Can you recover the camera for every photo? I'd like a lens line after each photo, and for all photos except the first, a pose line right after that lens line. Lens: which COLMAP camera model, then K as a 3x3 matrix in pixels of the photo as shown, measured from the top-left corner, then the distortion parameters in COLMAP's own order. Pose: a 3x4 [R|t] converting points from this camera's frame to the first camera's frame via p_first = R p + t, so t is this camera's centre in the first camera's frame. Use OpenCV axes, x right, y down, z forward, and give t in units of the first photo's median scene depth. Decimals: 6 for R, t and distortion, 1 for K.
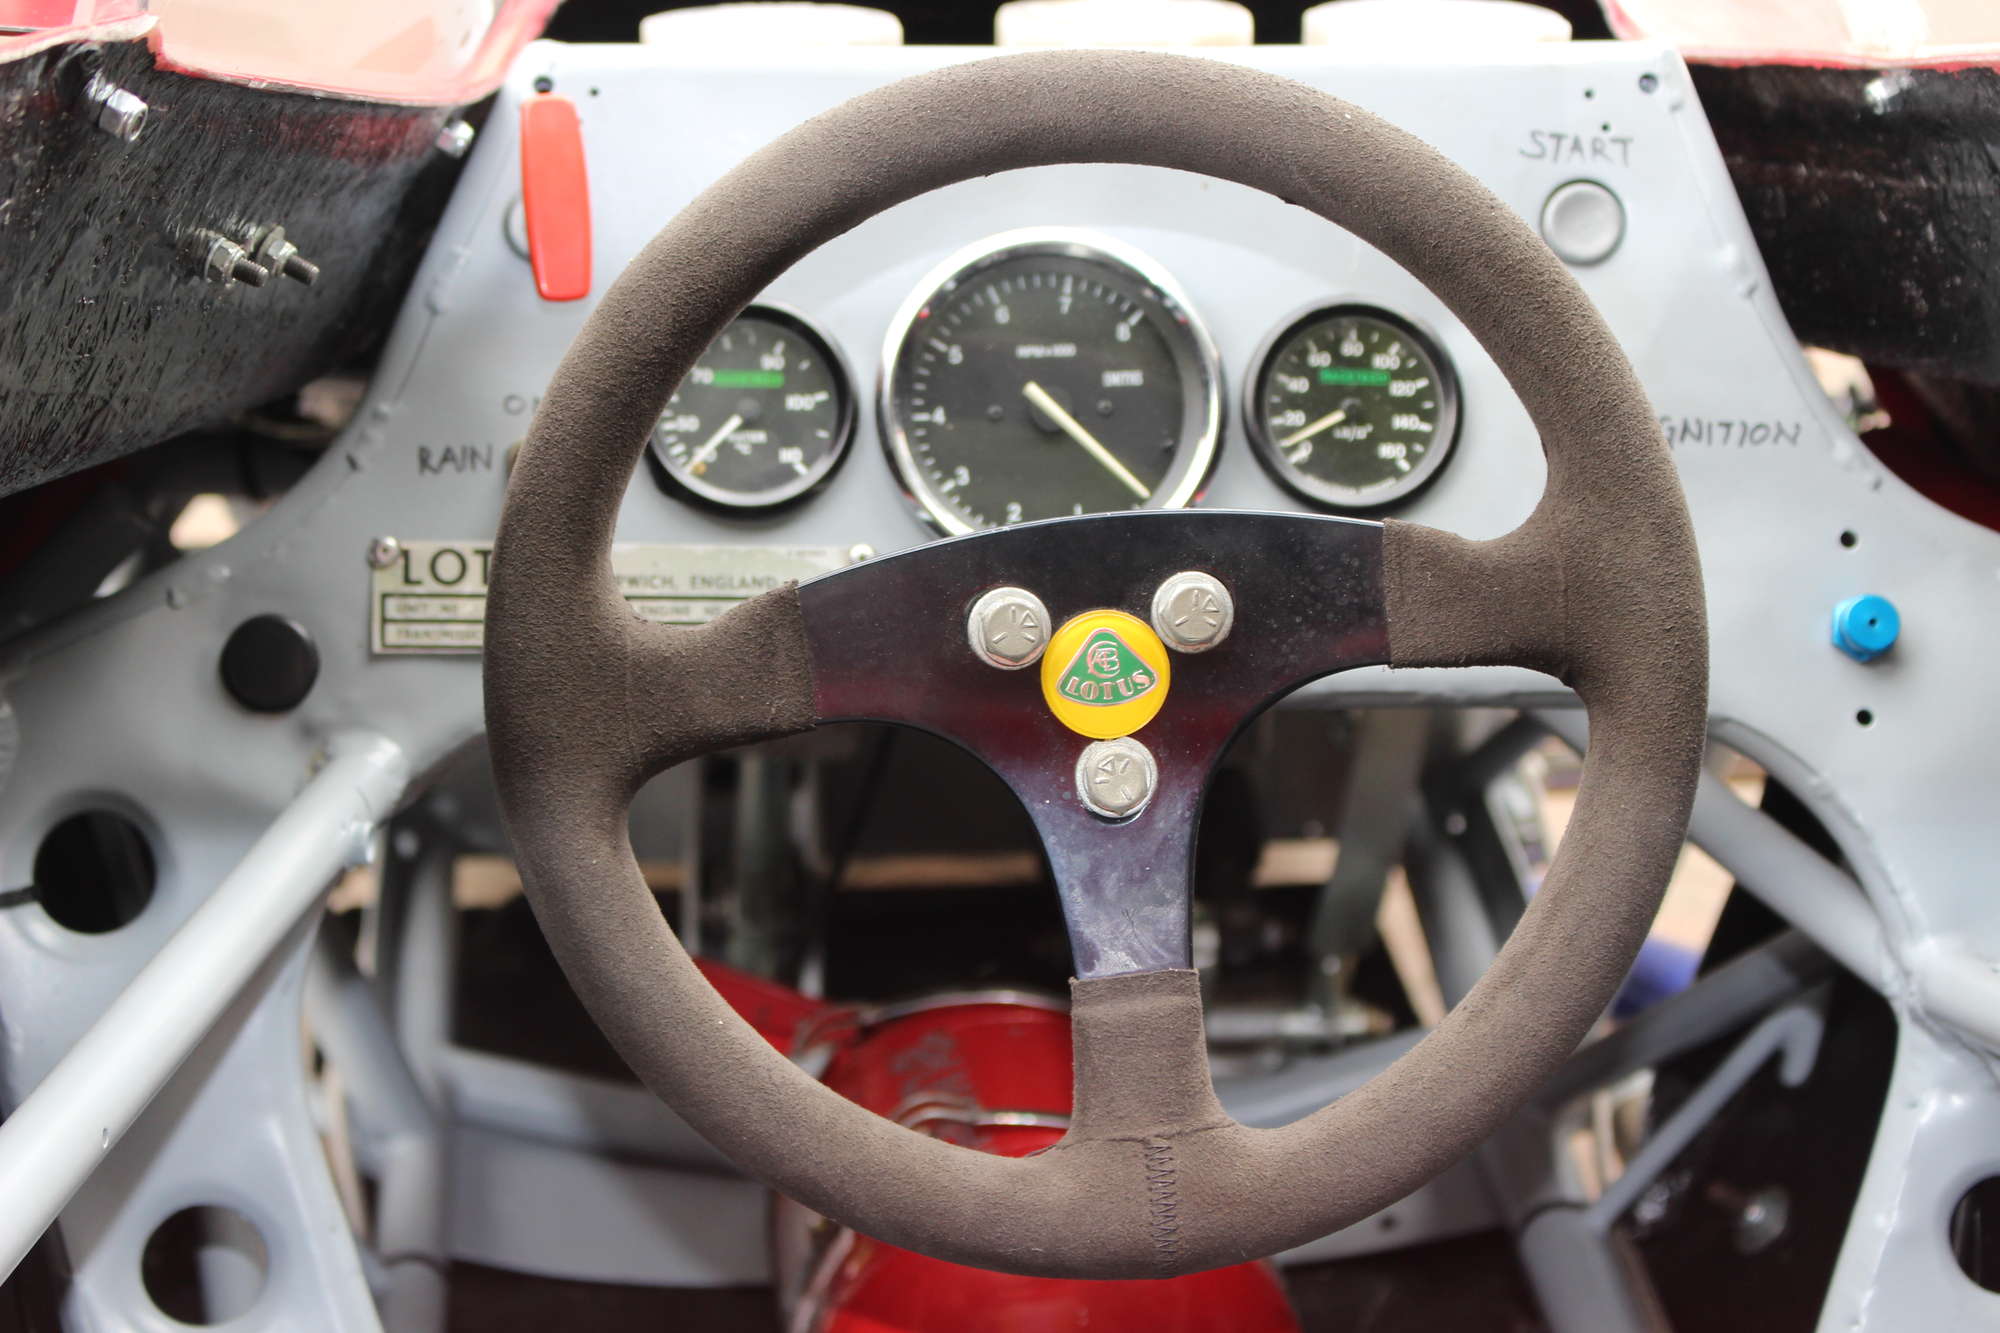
lens RADIAL K [[4348.1, 0, 989.5], [0, 4348.1, 674.8], [0, 0, 1]] dist [0.018164, 0.000000]
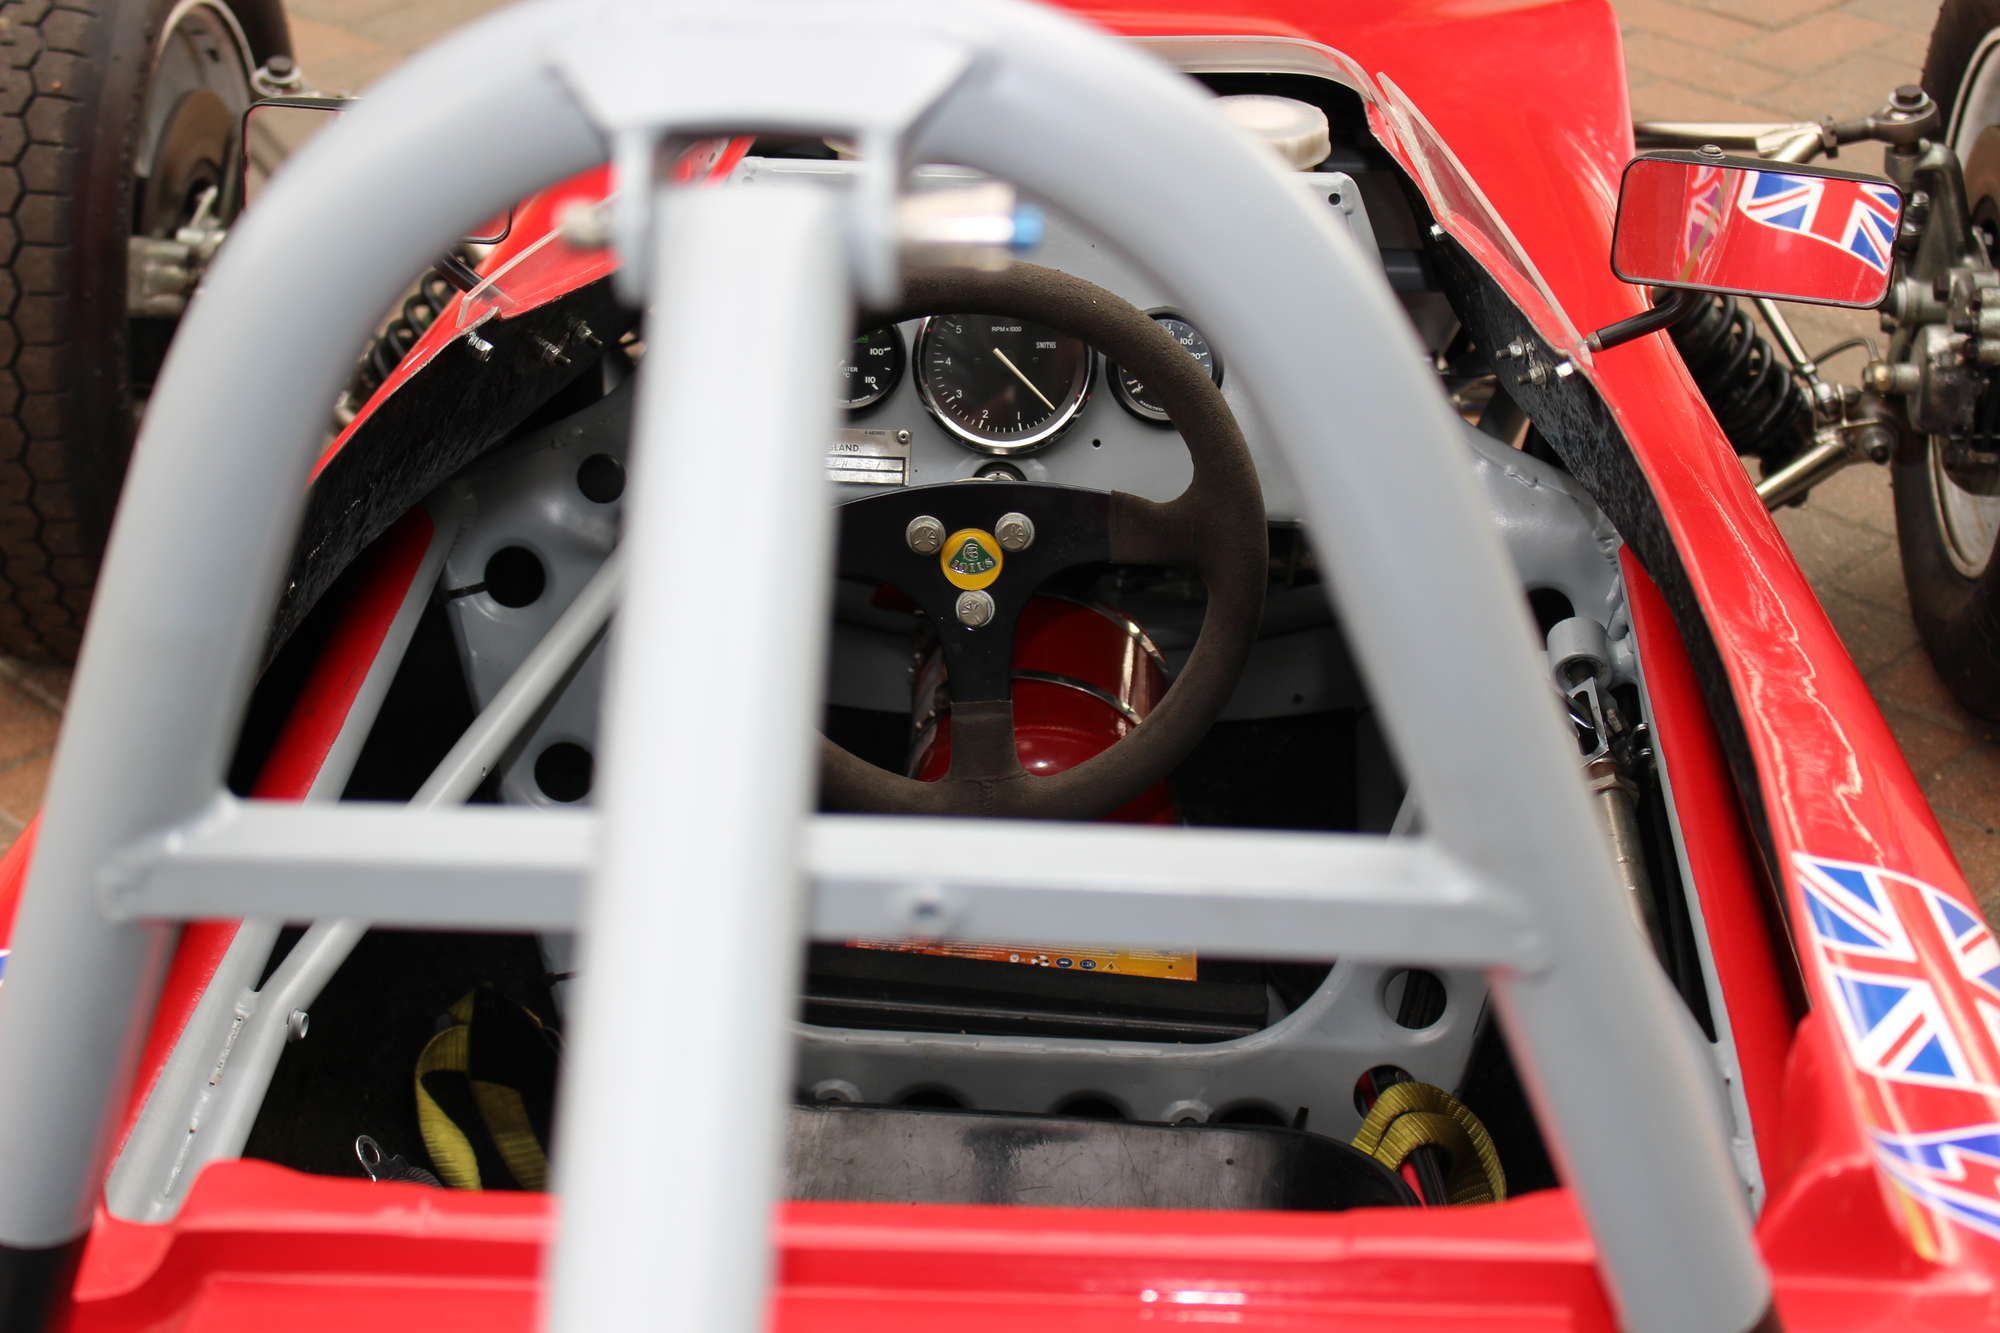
lens RADIAL K [[3629.4, 0, 990.8], [0, 3629.4, 667.0], [0, 0, 1]] dist [-0.008961, 0.000000]
pose [[0.989037, 0.066338, -0.131930, 0.230566], [-0.036160, 0.975013, 0.219184, -0.284105], [0.143173, -0.212011, 0.966723, -0.582465]]
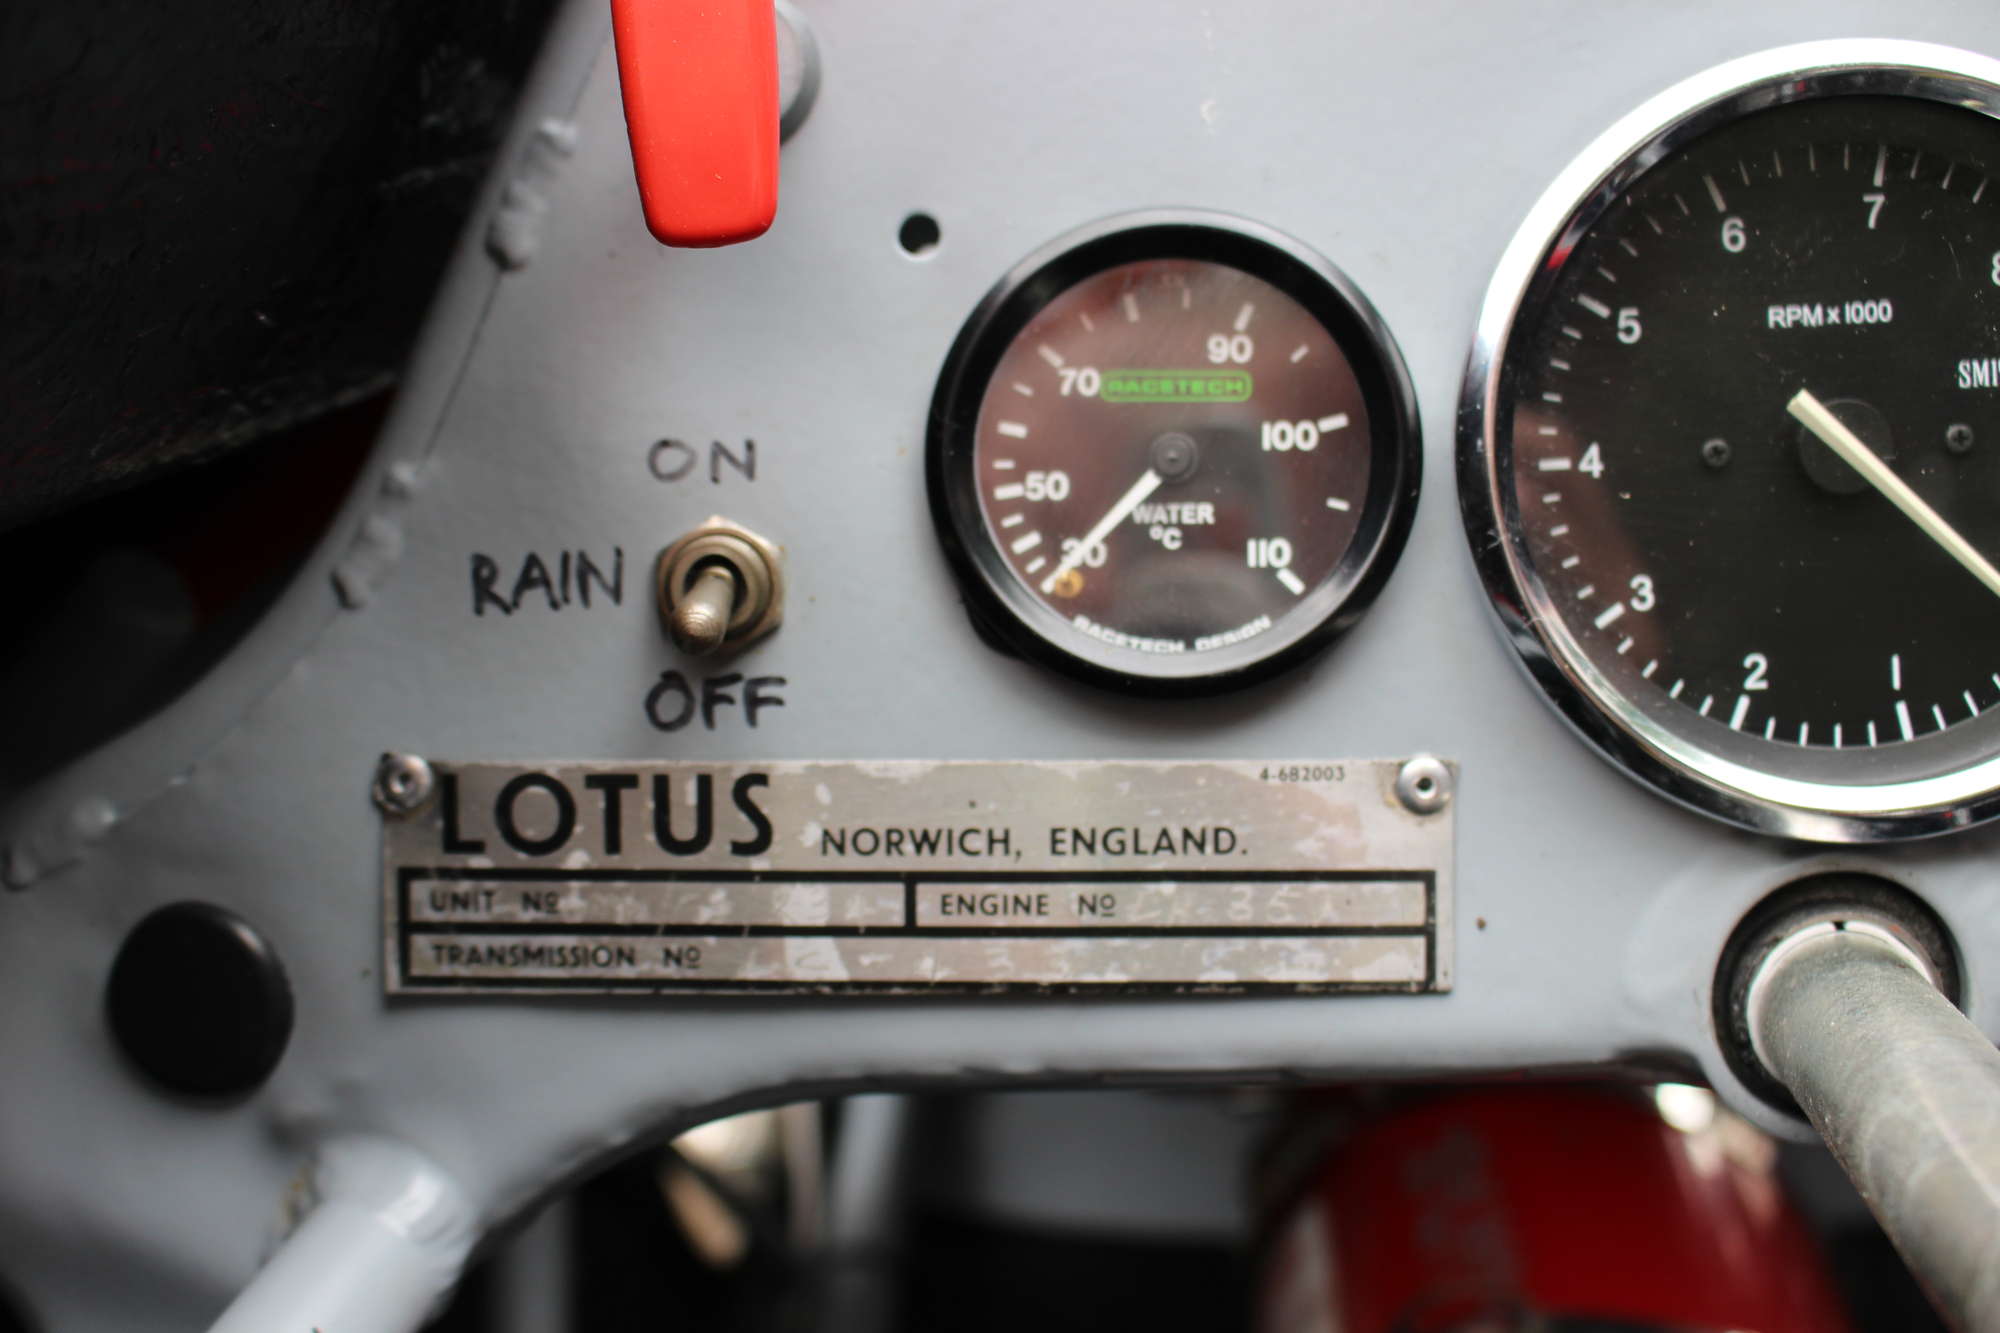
lens RADIAL K [[2378.4, 0, 1000.6], [0, 2378.4, 676.3], [0, 0, 1]] dist [-0.098754, 0.000000]
pose [[0.984119, 0.010702, -0.177184, -0.029136], [0.014925, 0.989657, 0.142673, -0.074788], [0.176879, -0.143052, 0.973781, 0.754144]]
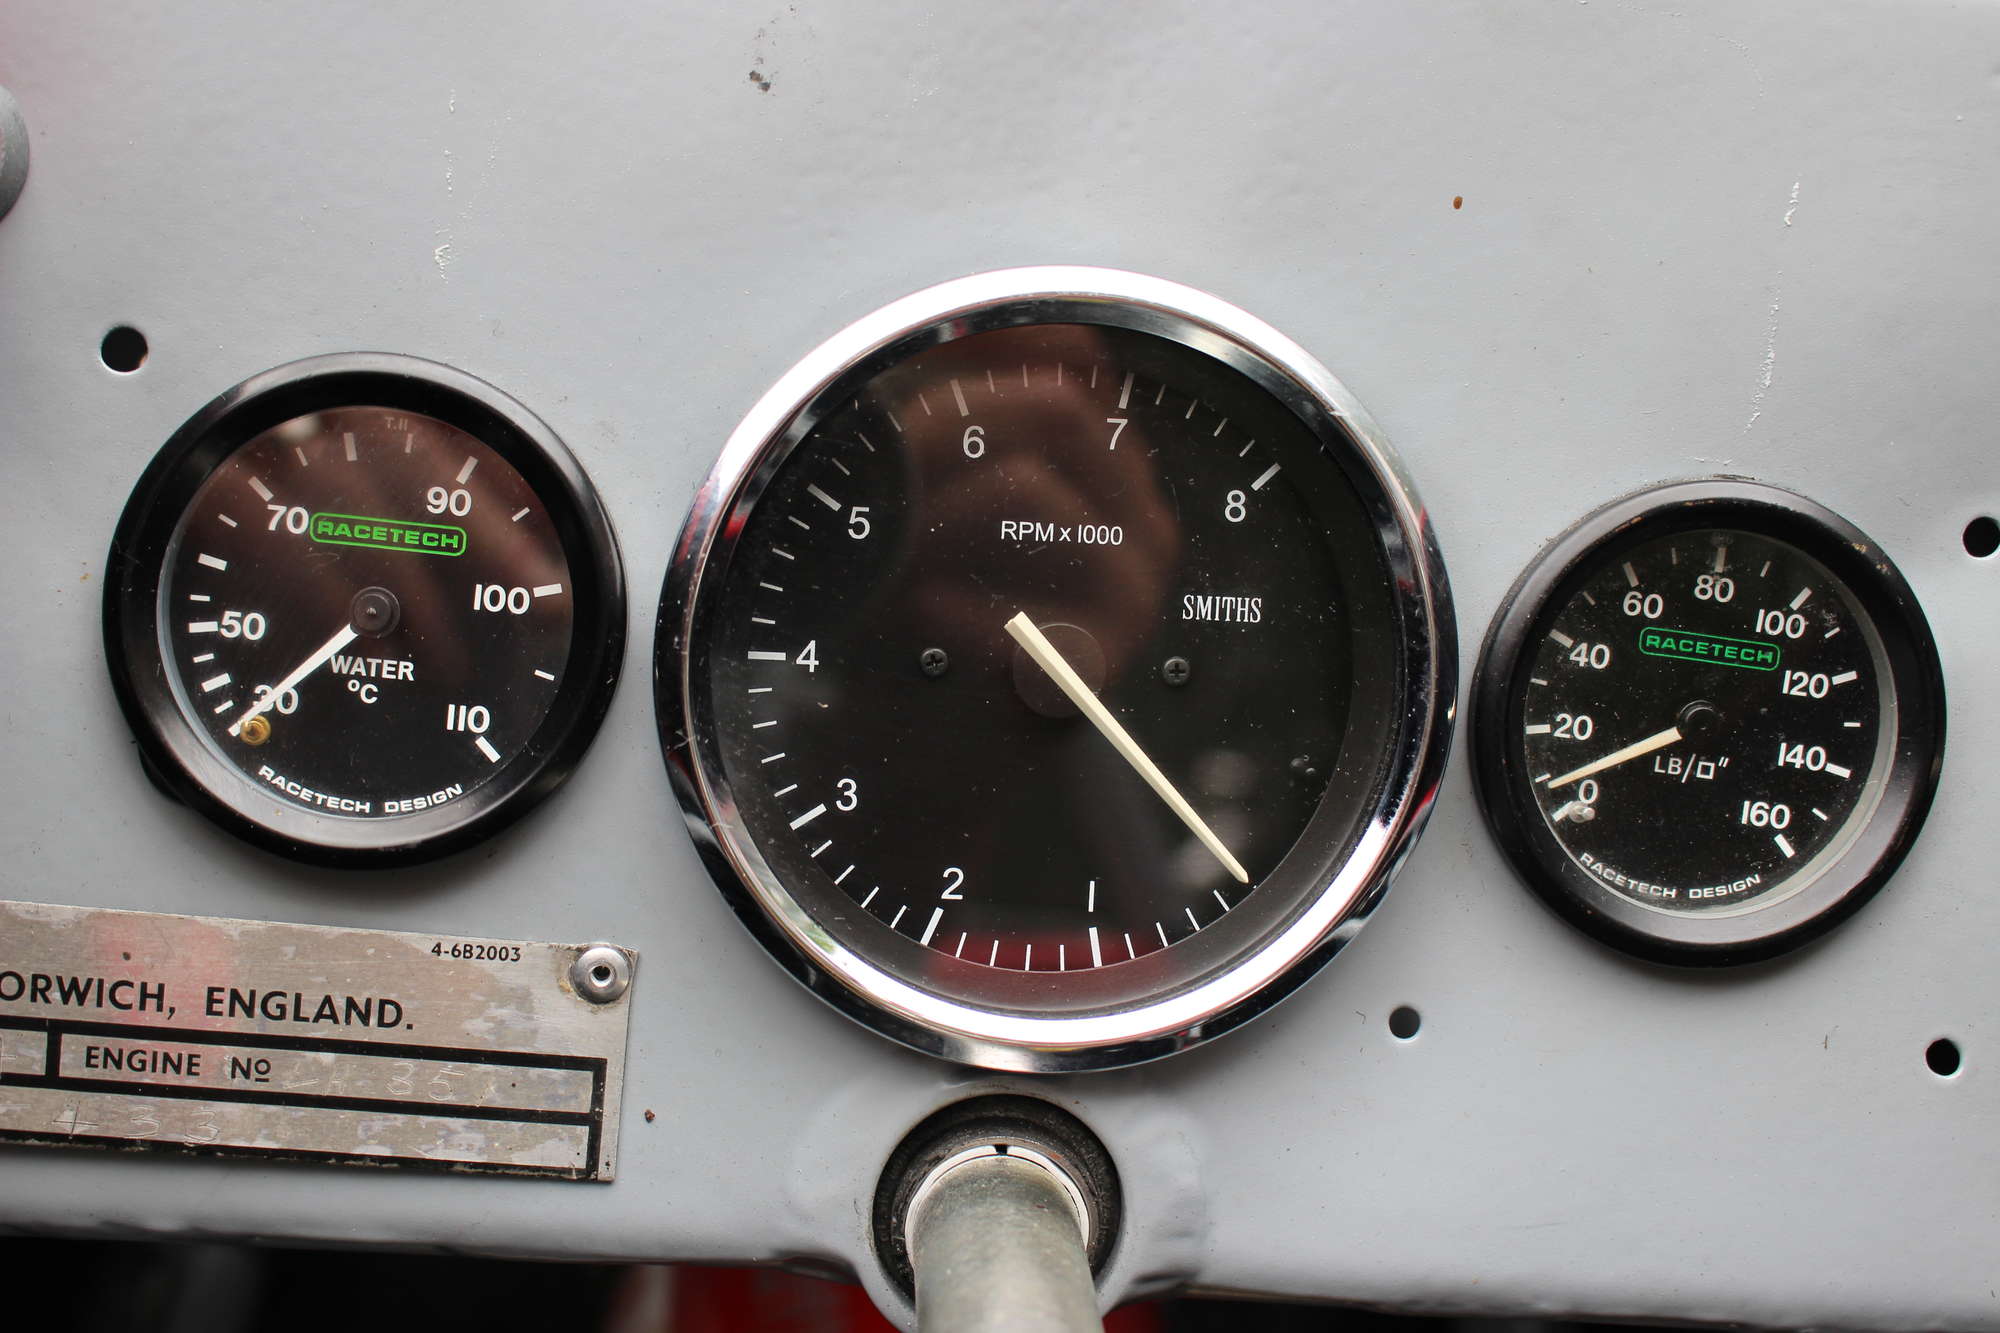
lens RADIAL K [[2378.4, 0, 986.7], [0, 2378.4, 669.5], [0, 0, 1]] dist [-0.098754, 0.000000]
pose [[0.994056, 0.108635, 0.007116, 0.005218], [-0.108264, 0.979549, 0.169595, -0.103599], [0.011453, -0.169358, 0.985488, 0.769296]]
